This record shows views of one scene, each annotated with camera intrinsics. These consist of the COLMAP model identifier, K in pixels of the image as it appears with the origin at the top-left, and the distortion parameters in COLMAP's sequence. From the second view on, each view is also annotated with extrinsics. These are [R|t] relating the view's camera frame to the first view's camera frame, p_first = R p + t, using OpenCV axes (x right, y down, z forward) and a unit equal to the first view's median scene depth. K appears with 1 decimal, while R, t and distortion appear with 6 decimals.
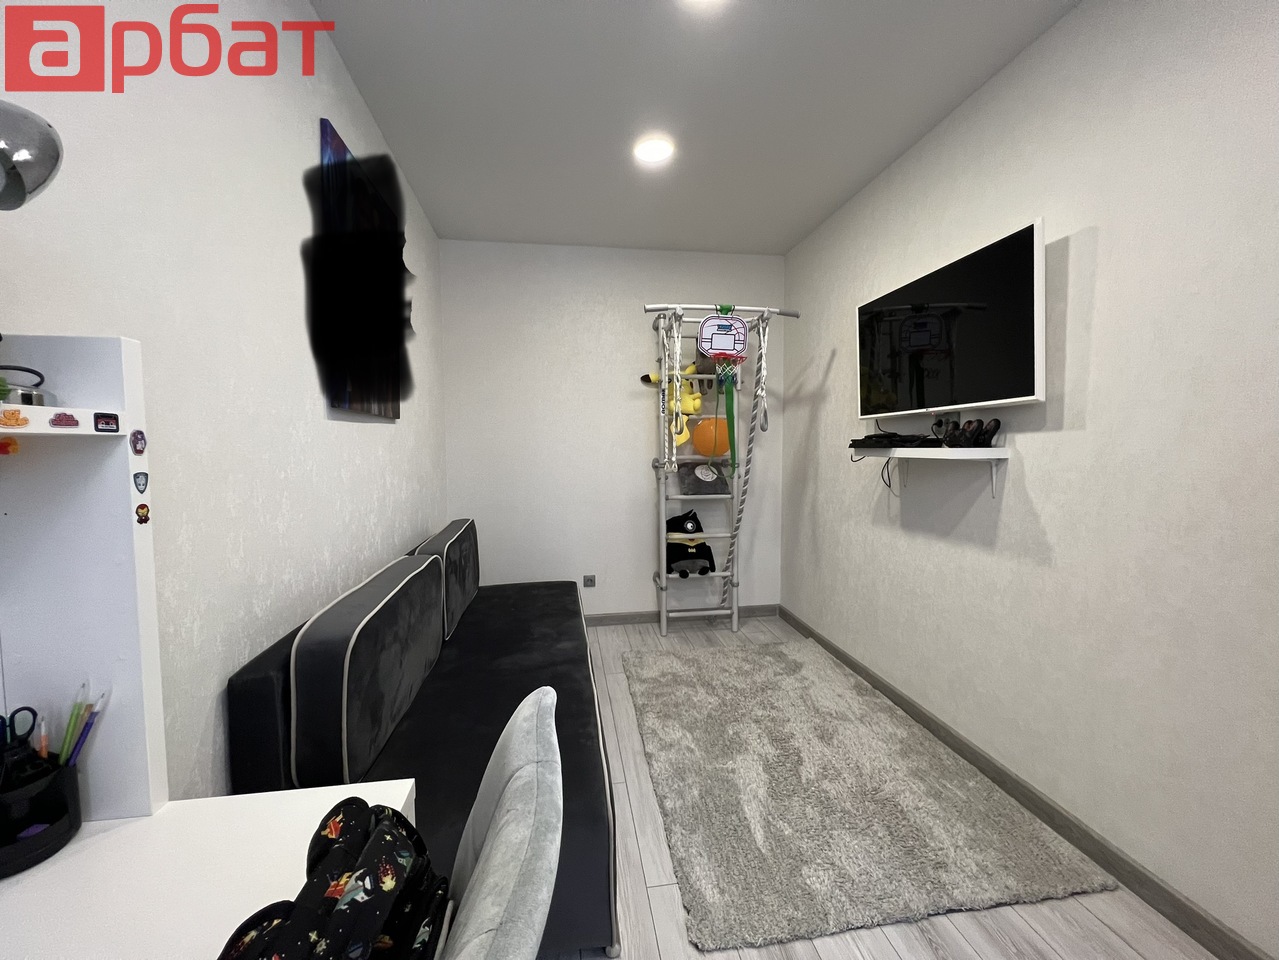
lens RADIAL K [[508.0, 0, 636.3], [0, 508.0, 476.3], [0, 0, 1]] dist [-0.001302, -0.000059]
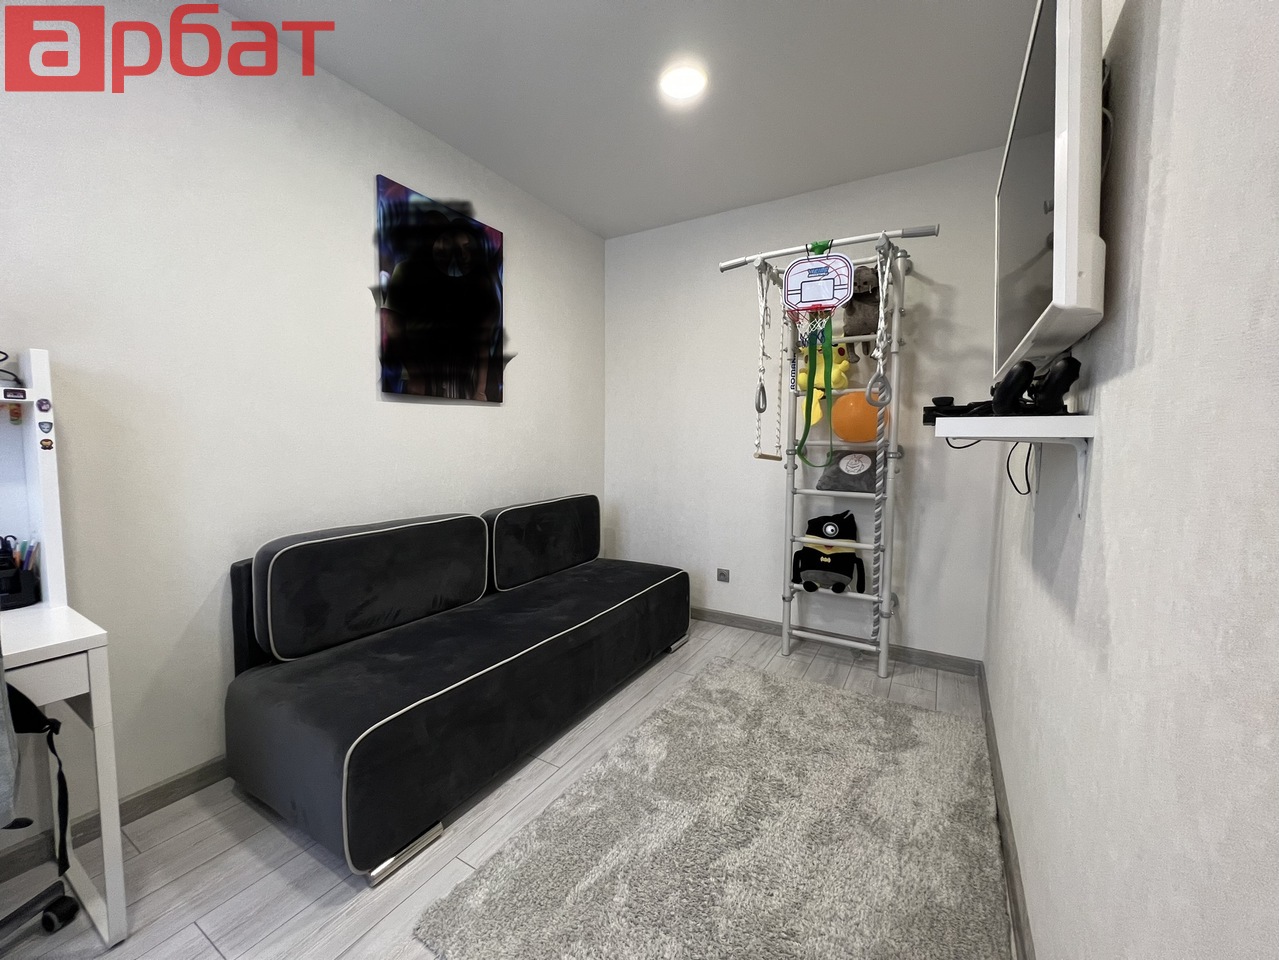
lens RADIAL K [[508.0, 0, 636.3], [0, 508.0, 476.3], [0, 0, 1]] dist [-0.001302, -0.000059]
pose [[0.771036, 0.060037, -0.633955, 0.468574], [-0.051107, 0.998168, 0.032370, 0.005190], [0.634737, 0.007441, 0.772692, 0.236079]]
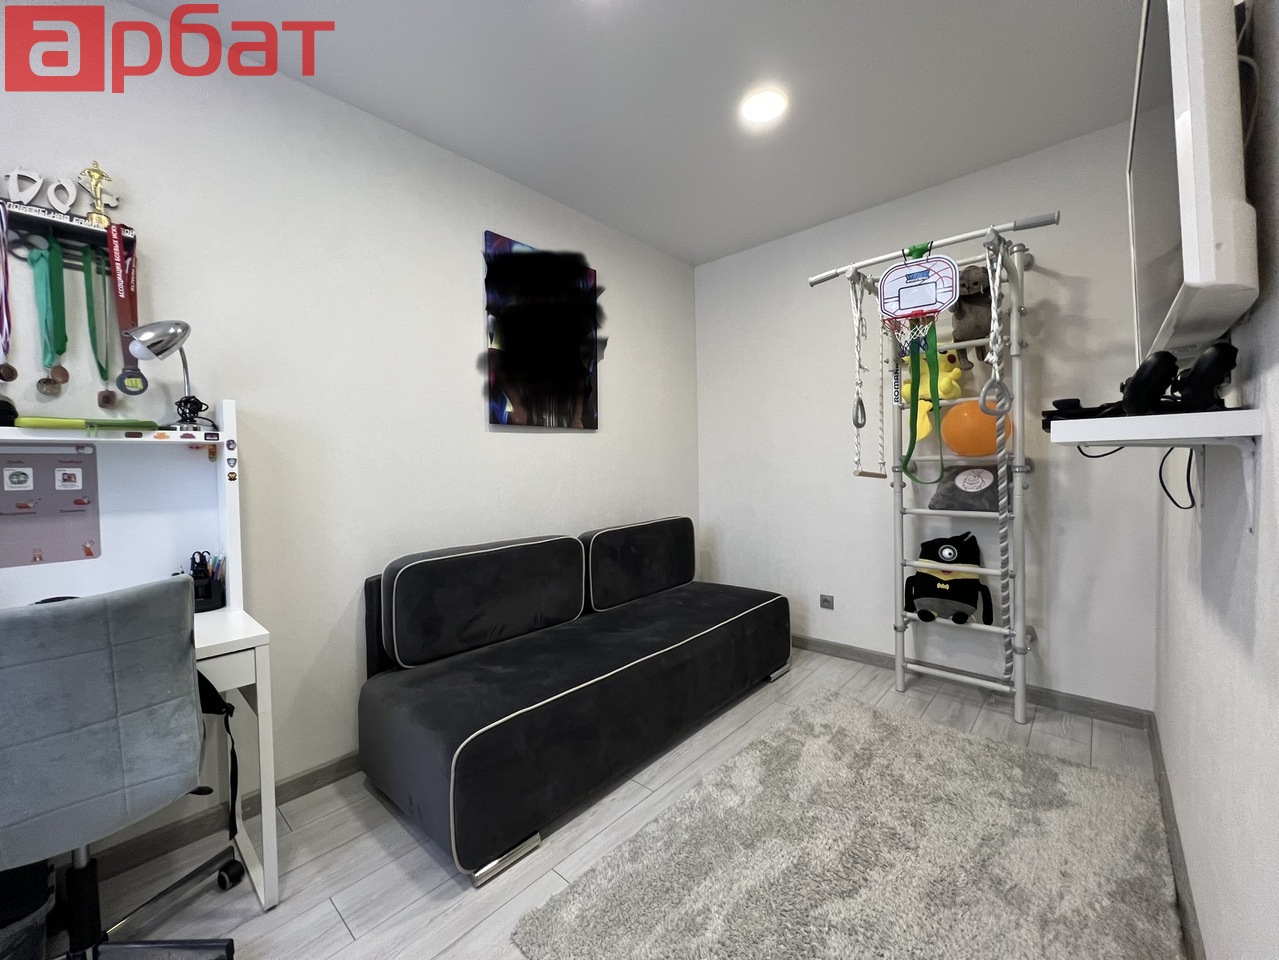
lens RADIAL K [[508.0, 0, 636.3], [0, 508.0, 476.3], [0, 0, 1]] dist [-0.001302, -0.000059]
pose [[0.632527, 0.011908, -0.774447, 0.485191], [-0.029576, 0.999524, -0.008787, 0.010032], [0.773974, 0.028463, 0.632578, 0.242662]]
